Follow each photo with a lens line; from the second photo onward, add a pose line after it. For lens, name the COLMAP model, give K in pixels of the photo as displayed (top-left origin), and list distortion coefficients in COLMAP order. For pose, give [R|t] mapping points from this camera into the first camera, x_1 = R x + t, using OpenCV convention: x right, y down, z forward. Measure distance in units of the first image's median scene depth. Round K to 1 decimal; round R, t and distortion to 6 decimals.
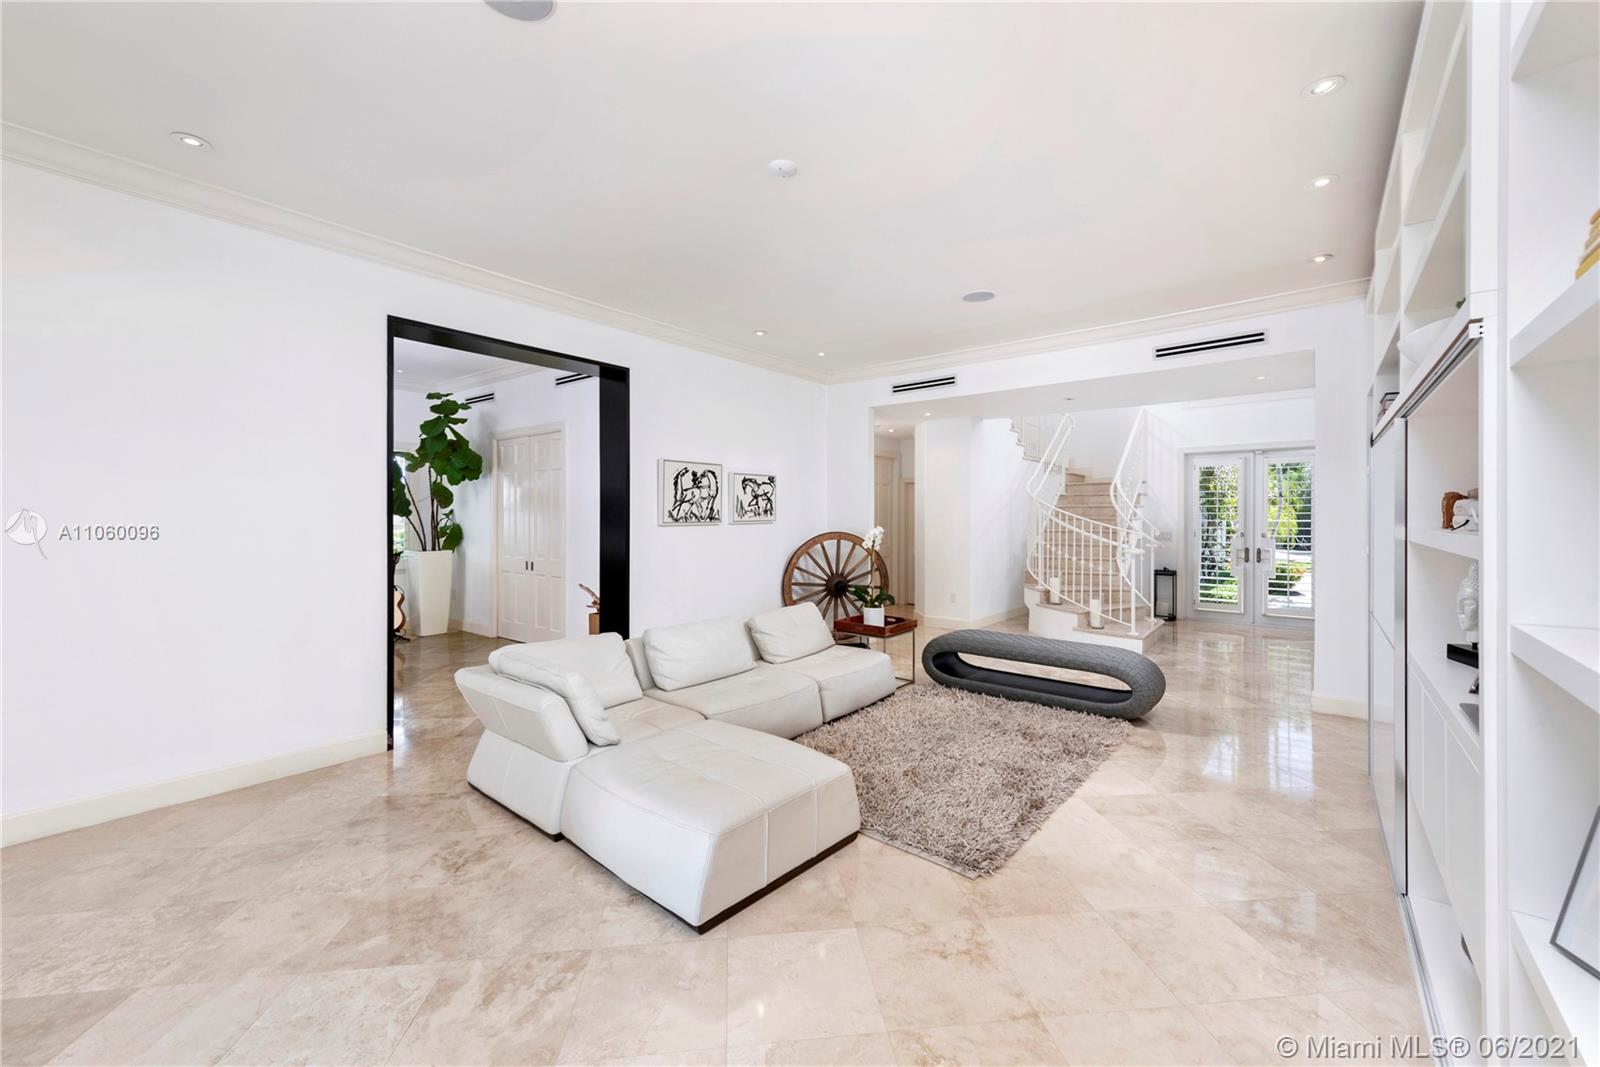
lens RADIAL K [[634.7, 0, 801.7], [0, 634.7, 517.6], [0, 0, 1]] dist [0.010221, -0.000070]
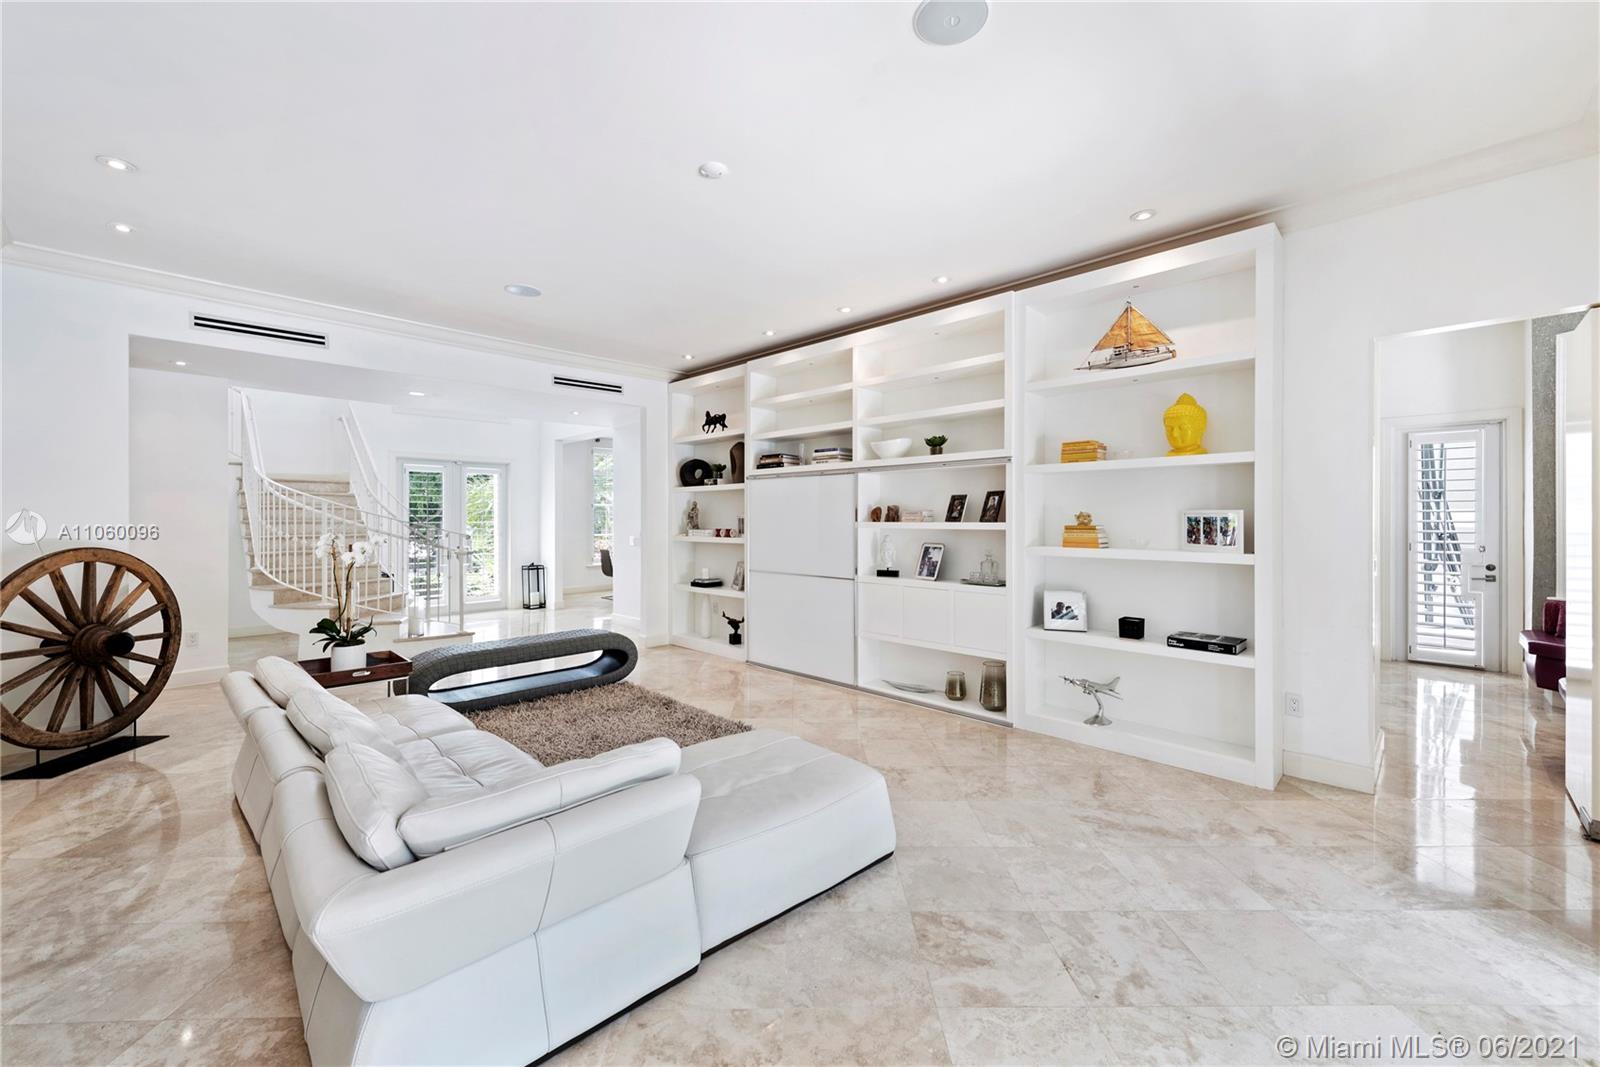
lens RADIAL K [[634.7, 0, 804.6], [0, 634.7, 525.1], [0, 0, 1]] dist [0.010221, -0.000070]
pose [[0.108582, -0.010884, 0.994028, -1.127237], [0.006761, 0.999925, 0.010210, 0.005084], [-0.994064, 0.005612, 0.108647, 0.839507]]
